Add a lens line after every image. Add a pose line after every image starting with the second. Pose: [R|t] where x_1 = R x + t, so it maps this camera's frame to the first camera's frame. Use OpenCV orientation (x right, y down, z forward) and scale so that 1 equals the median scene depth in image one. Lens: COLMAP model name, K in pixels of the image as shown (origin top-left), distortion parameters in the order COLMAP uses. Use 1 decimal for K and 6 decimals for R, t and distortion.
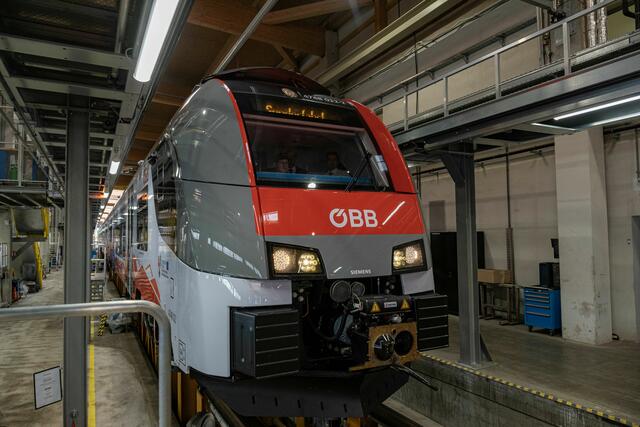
lens RADIAL K [[456.6, 0, 320.3], [0, 456.6, 214.1], [0, 0, 1]] dist [0.000377, -0.000266]
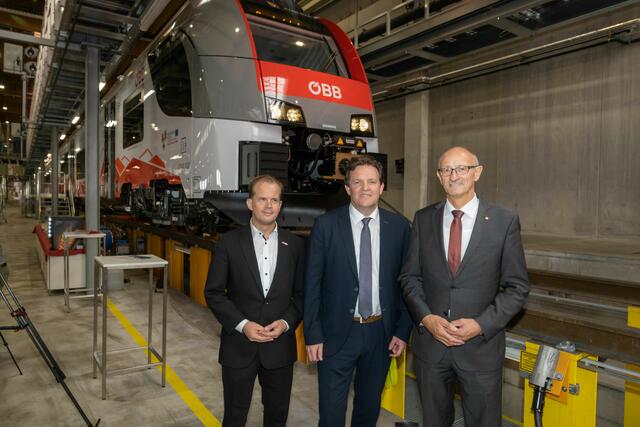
lens RADIAL K [[456.6, 0, 319.6], [0, 456.6, 215.1], [0, 0, 1]] dist [0.000377, -0.000266]
pose [[0.992326, 0.024482, 0.121201, -0.108793], [-0.033984, 0.996455, 0.076961, 0.296569], [-0.118887, -0.080489, 0.989640, -0.437051]]
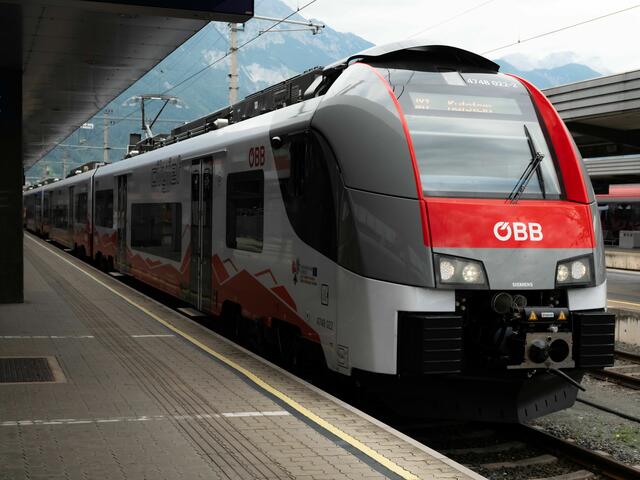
lens RADIAL K [[1005.4, 0, 320.7], [0, 1005.4, 239.7], [0, 0, 1]] dist [-0.048331, 0.000000]
pose [[0.989377, 0.034407, -0.141240, -0.045809], [-0.024502, 0.997156, 0.071278, -0.125053], [0.143291, -0.067060, 0.987406, -1.299090]]
